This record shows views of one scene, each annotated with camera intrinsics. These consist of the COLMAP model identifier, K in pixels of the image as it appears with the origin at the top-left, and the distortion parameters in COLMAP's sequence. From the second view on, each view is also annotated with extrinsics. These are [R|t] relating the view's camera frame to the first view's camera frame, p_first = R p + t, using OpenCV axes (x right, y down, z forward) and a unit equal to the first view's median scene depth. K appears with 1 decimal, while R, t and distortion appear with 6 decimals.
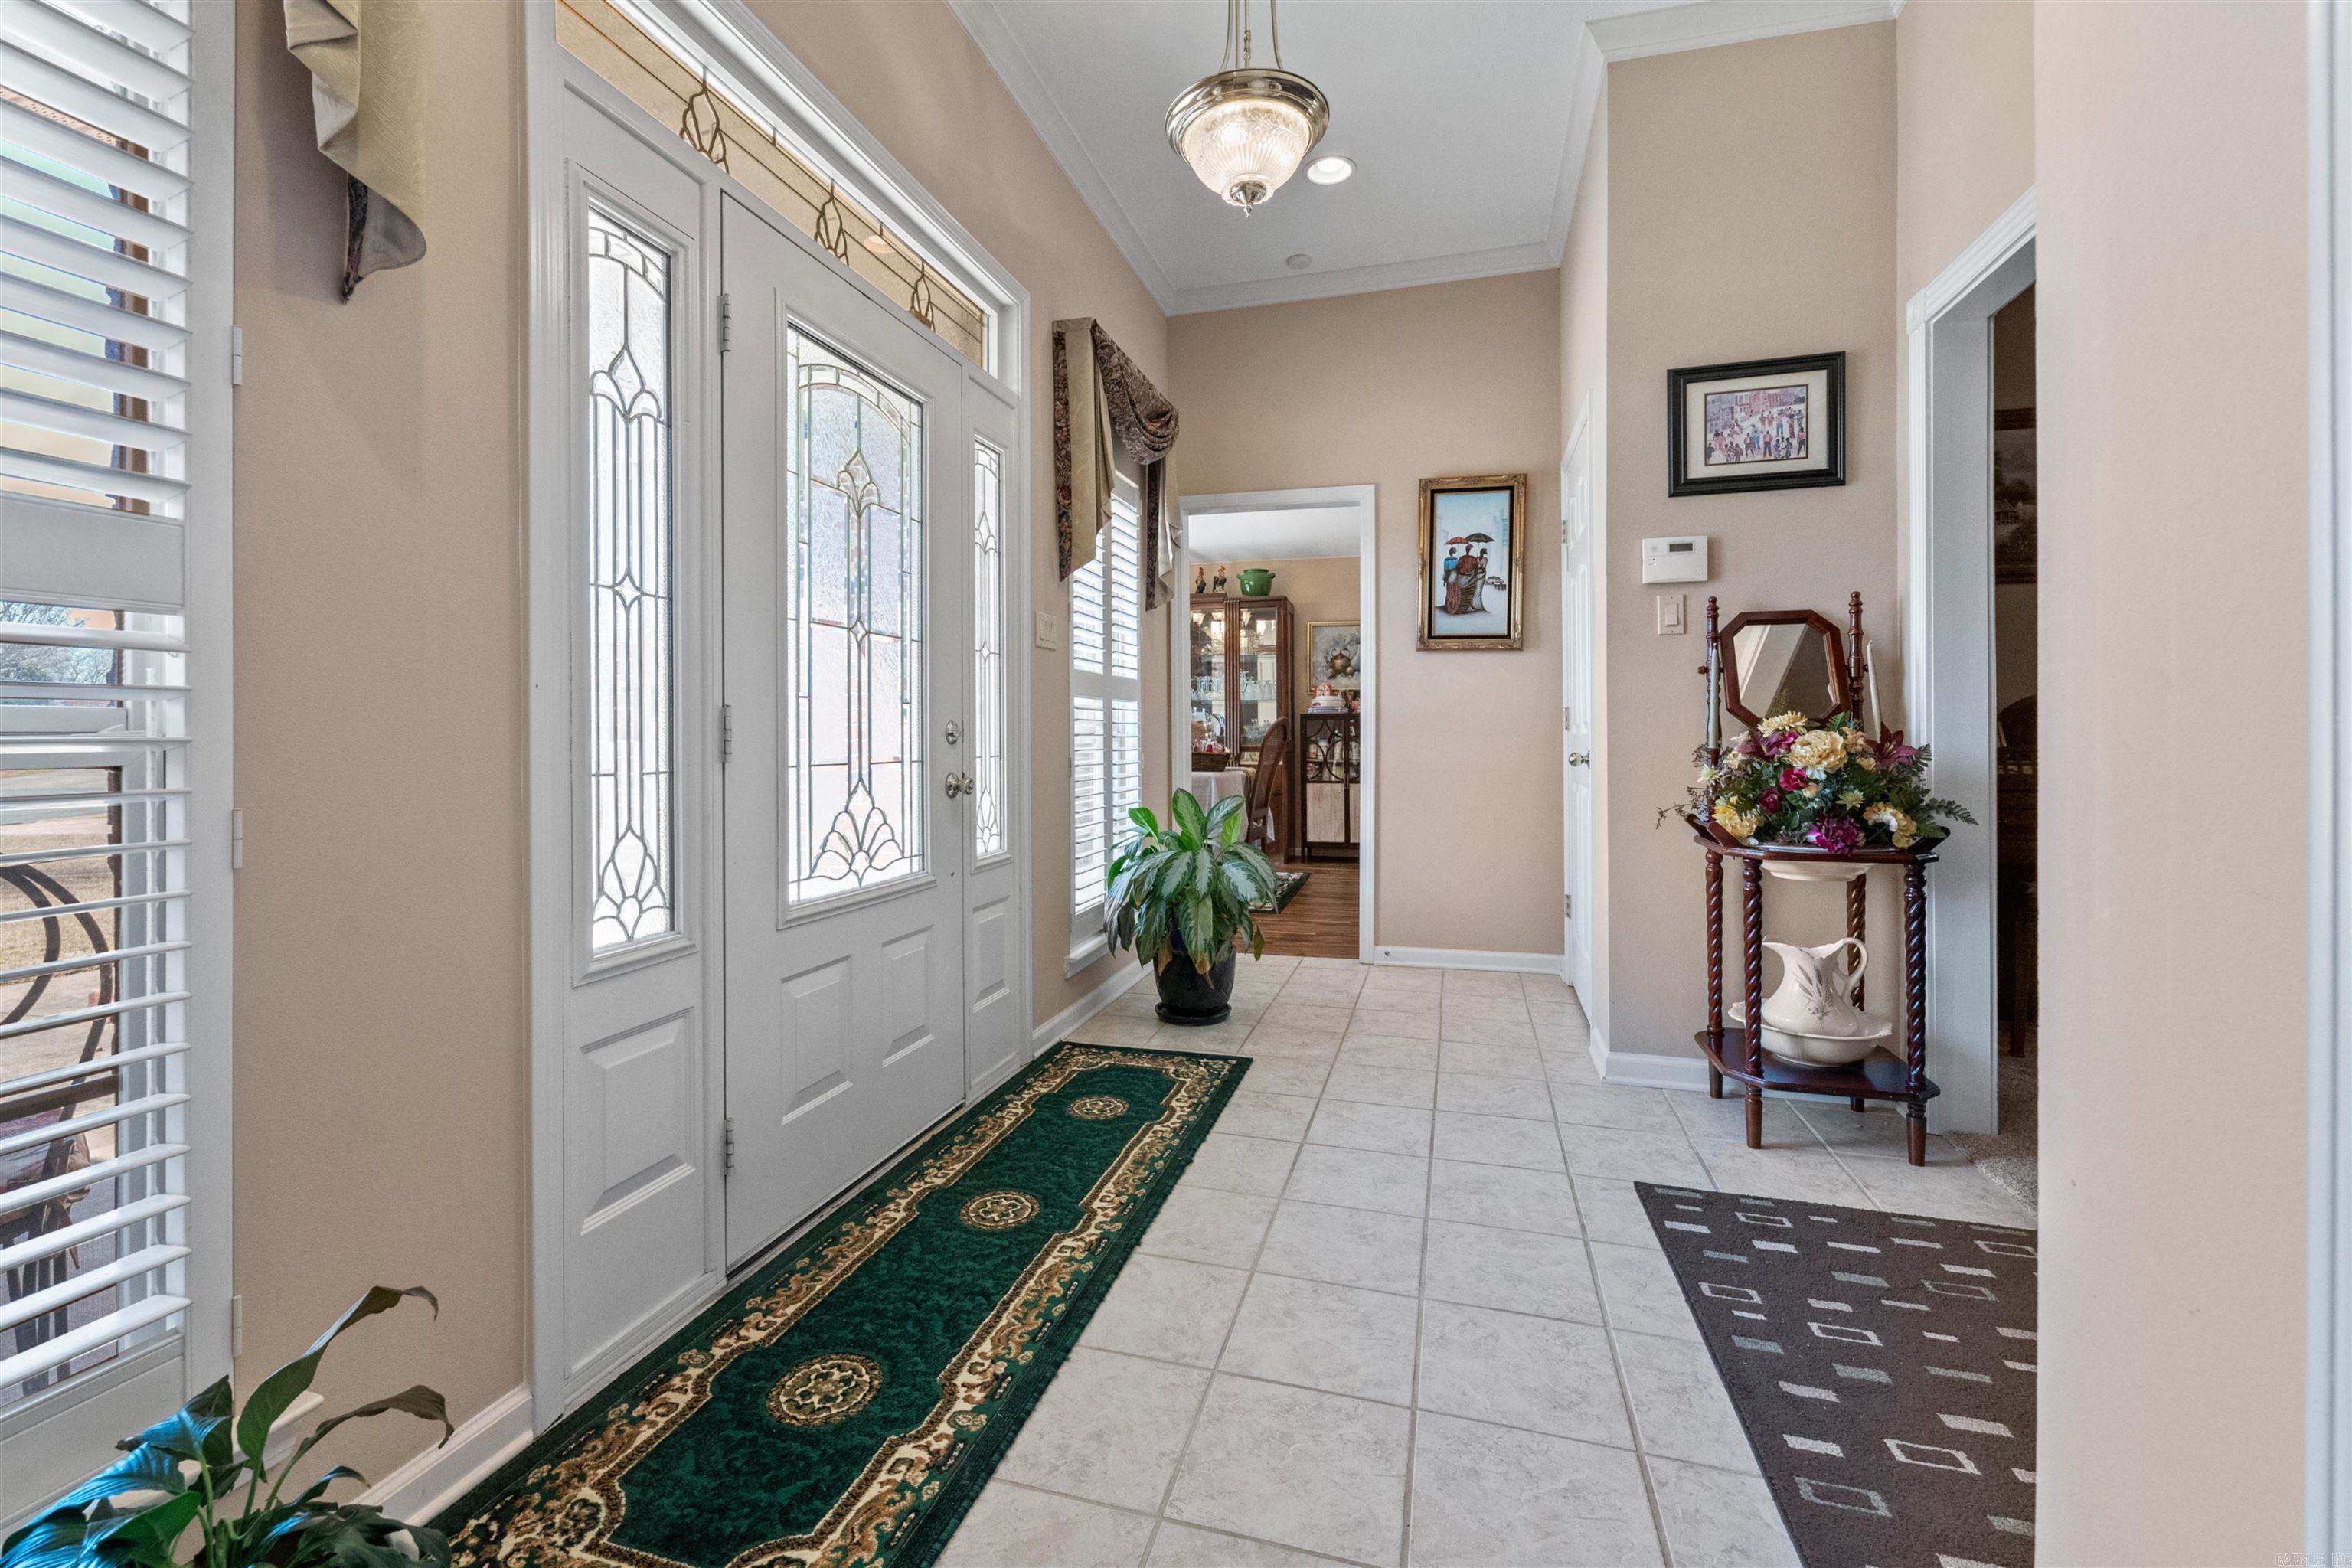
lens RADIAL K [[985.9, 0, 1188.1], [0, 985.9, 735.9], [0, 0, 1]] dist [0.009234, -0.004029]
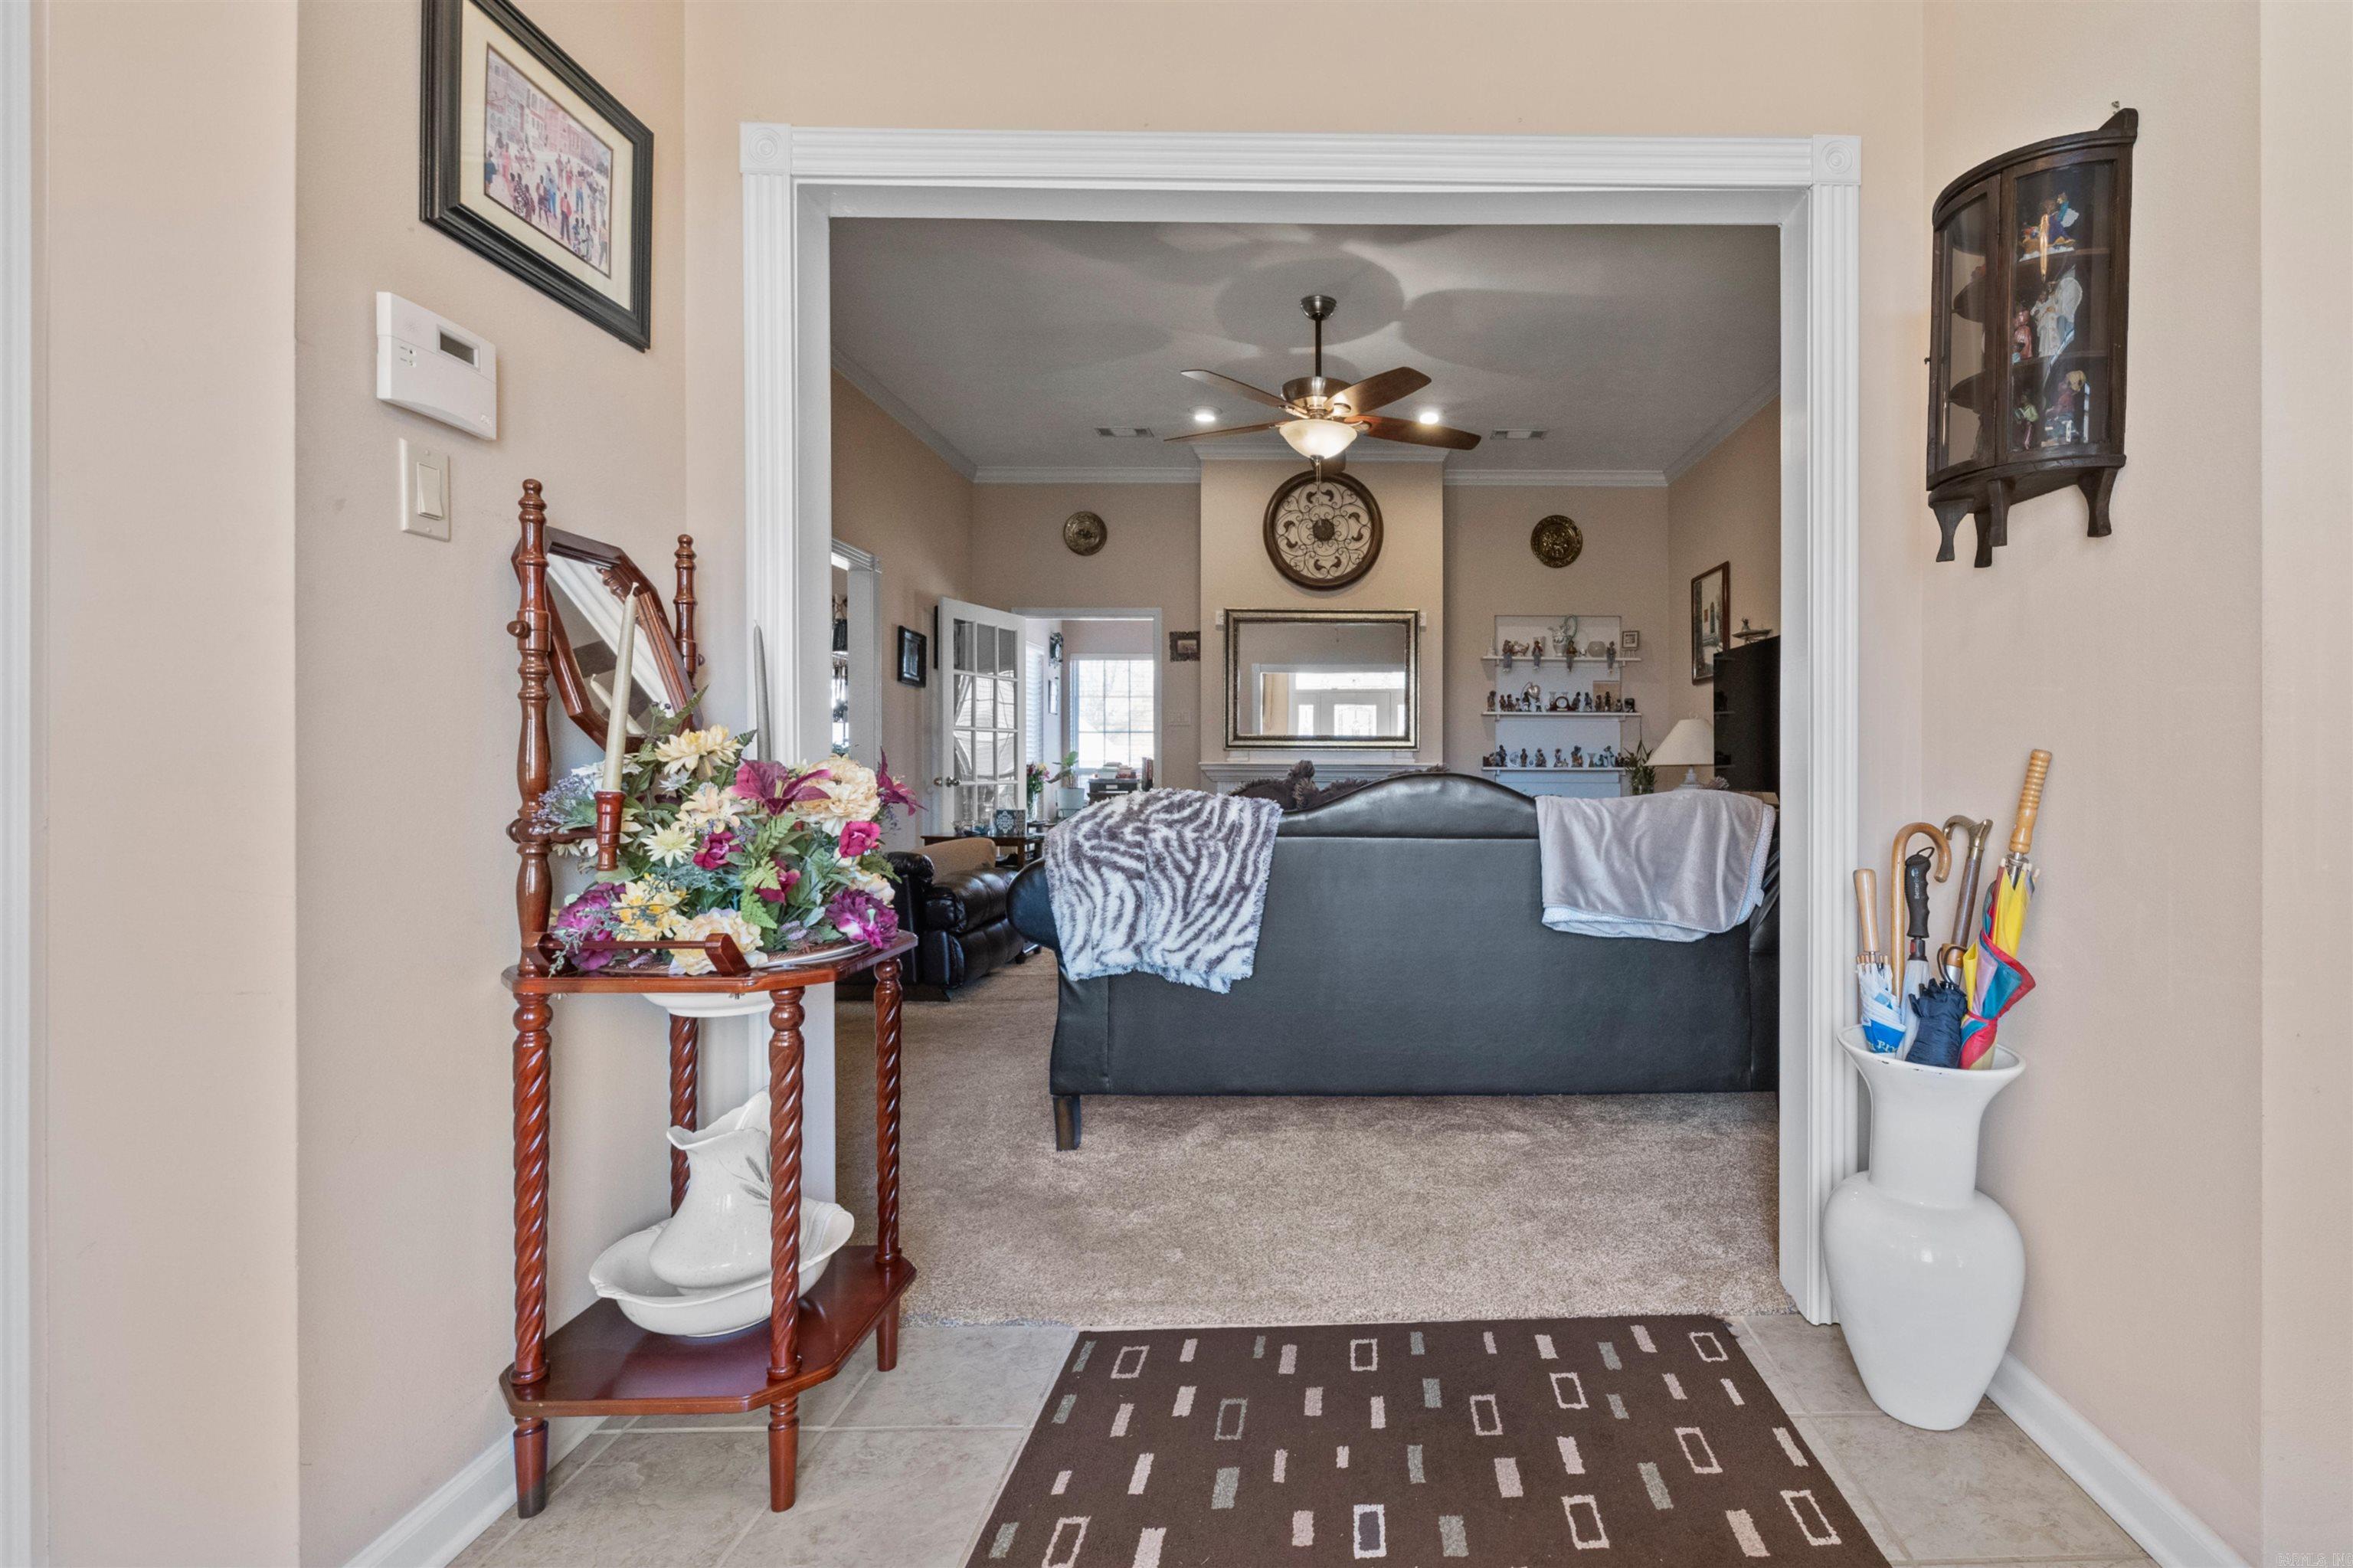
lens RADIAL K [[1082.9, 0, 1344.2], [0, 1082.9, 775.4], [0, 0, 1]] dist [-0.004220, -0.000553]
pose [[-0.293962, -0.000994, 0.955816, -0.117601], [-0.001221, 0.999999, 0.000665, 0.003724], [-0.955816, -0.000971, -0.293963, 1.003236]]
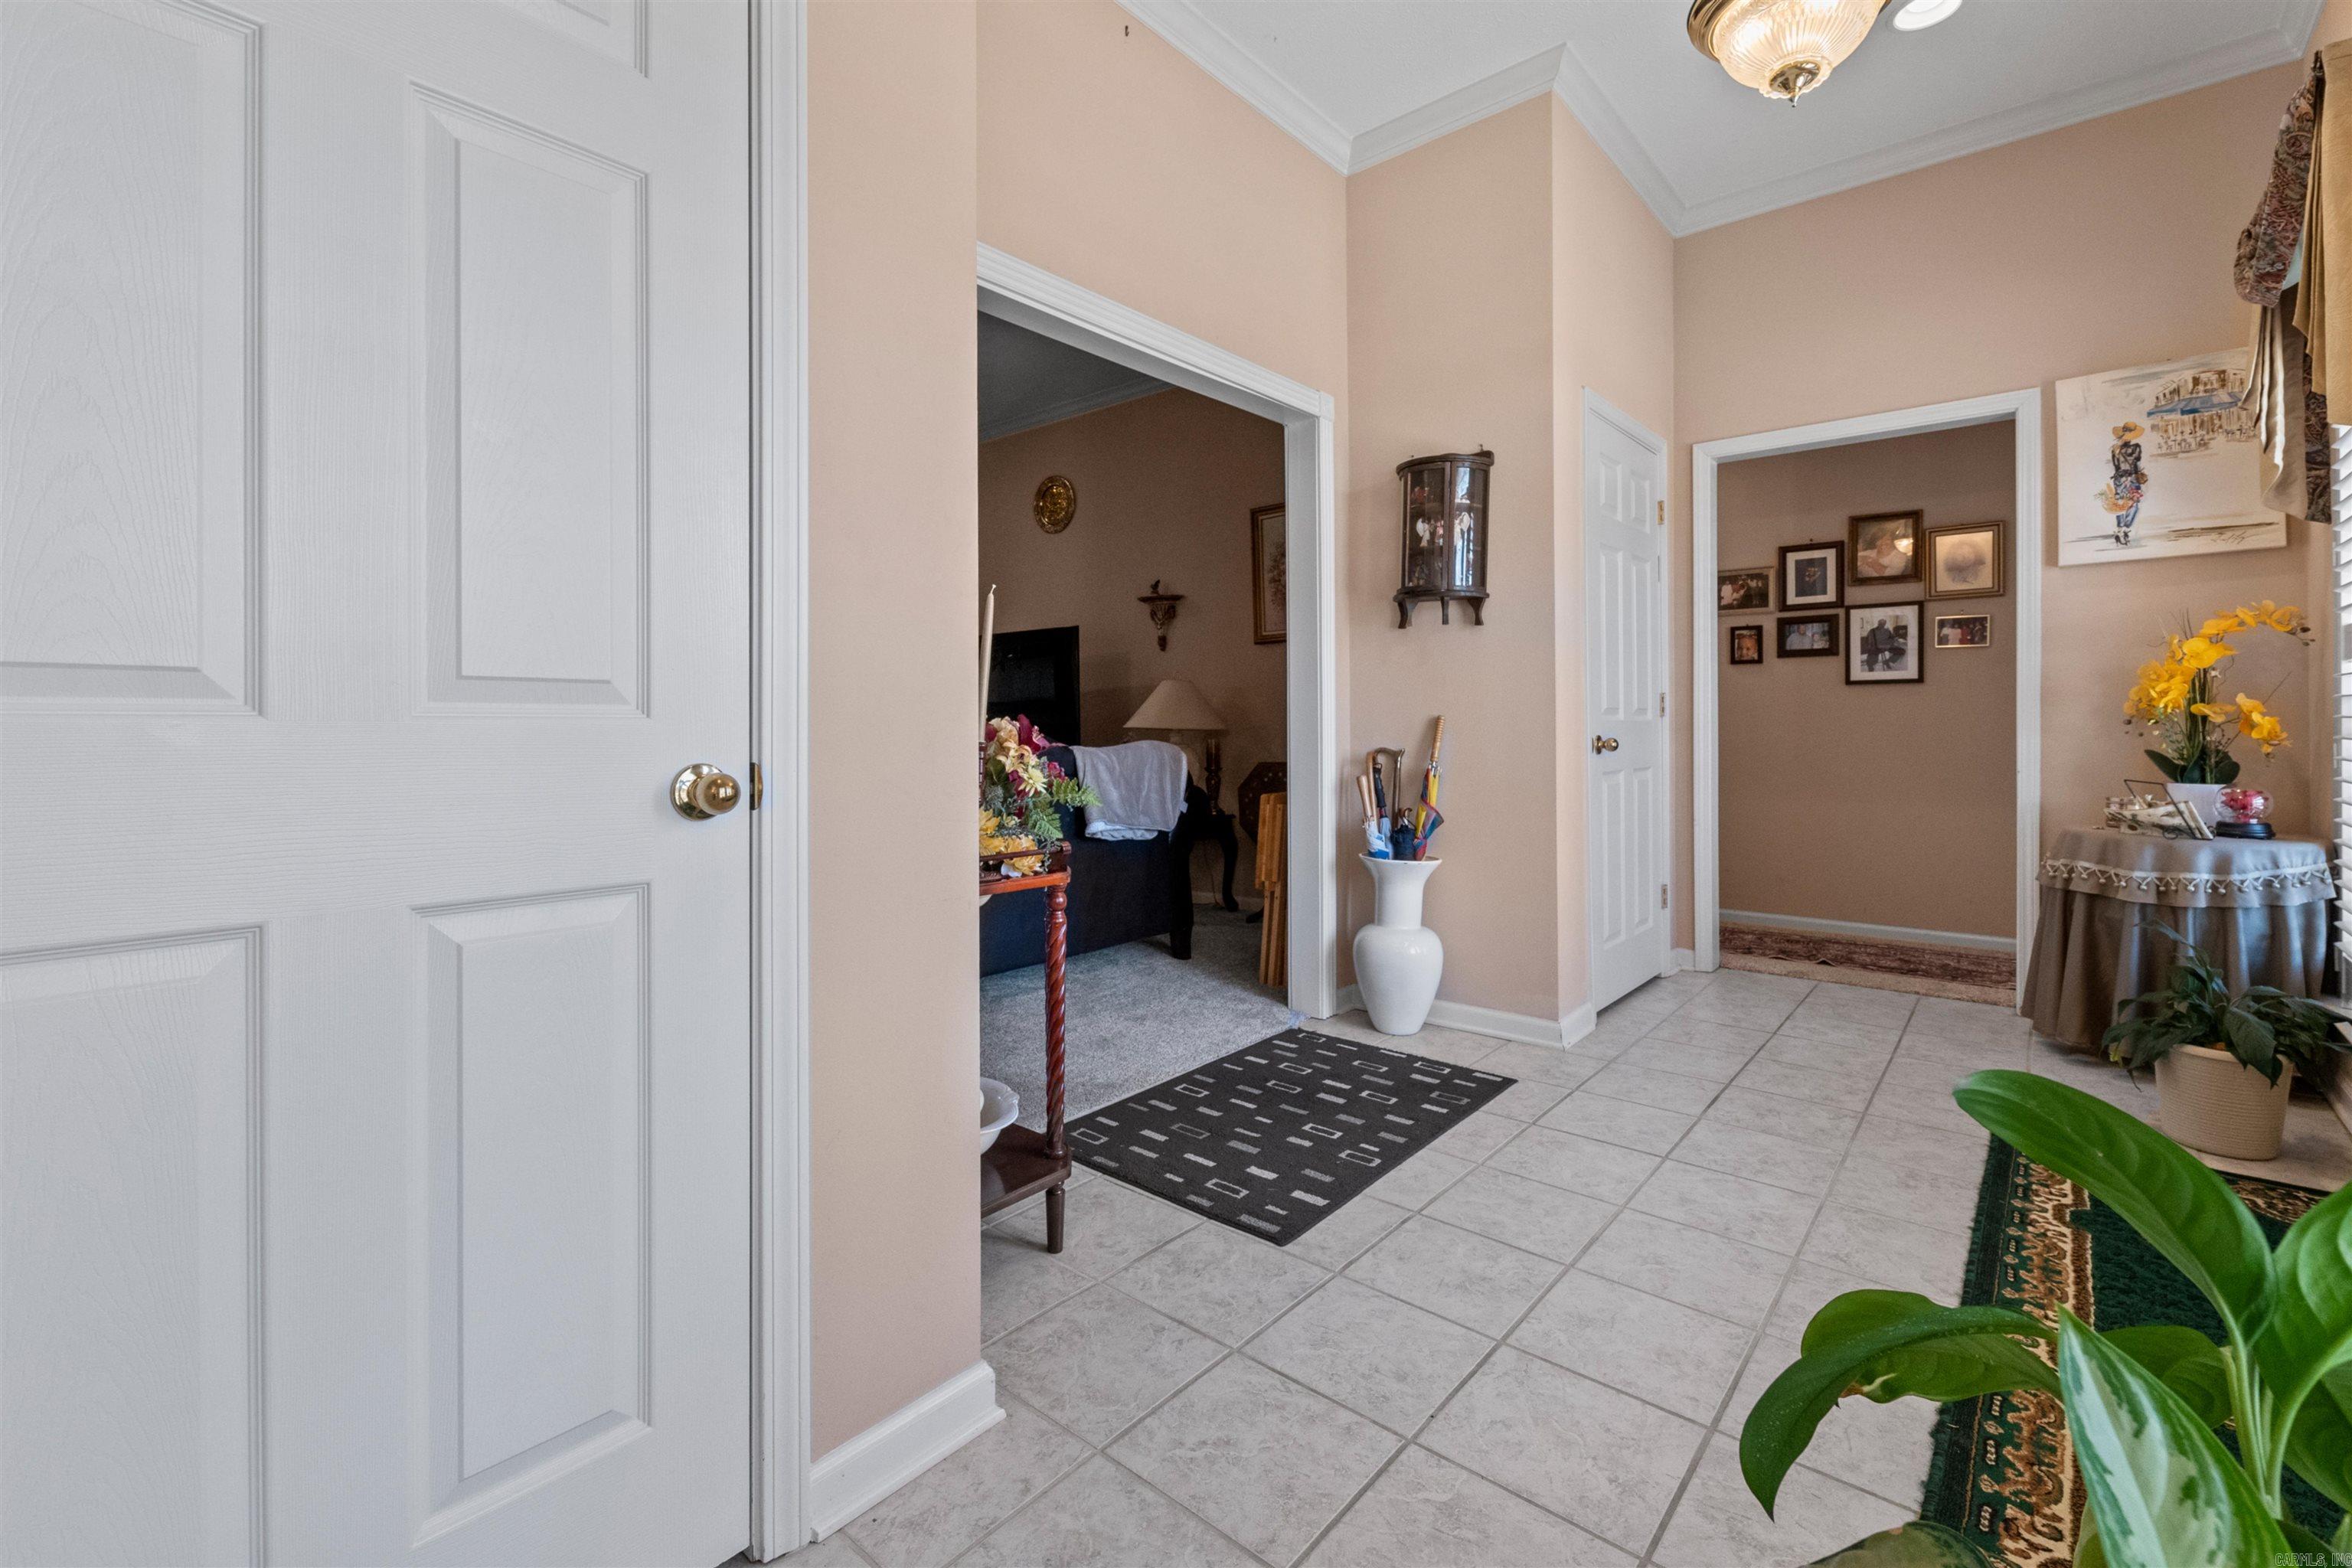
lens RADIAL K [[985.9, 0, 1192.1], [0, 985.9, 737.2], [0, 0, 1]] dist [0.009234, -0.004029]
pose [[-0.901660, 0.012783, 0.432256, 0.154860], [0.014373, 0.999897, 0.000410, 0.013099], [-0.432206, 0.006583, -0.901751, 1.892882]]
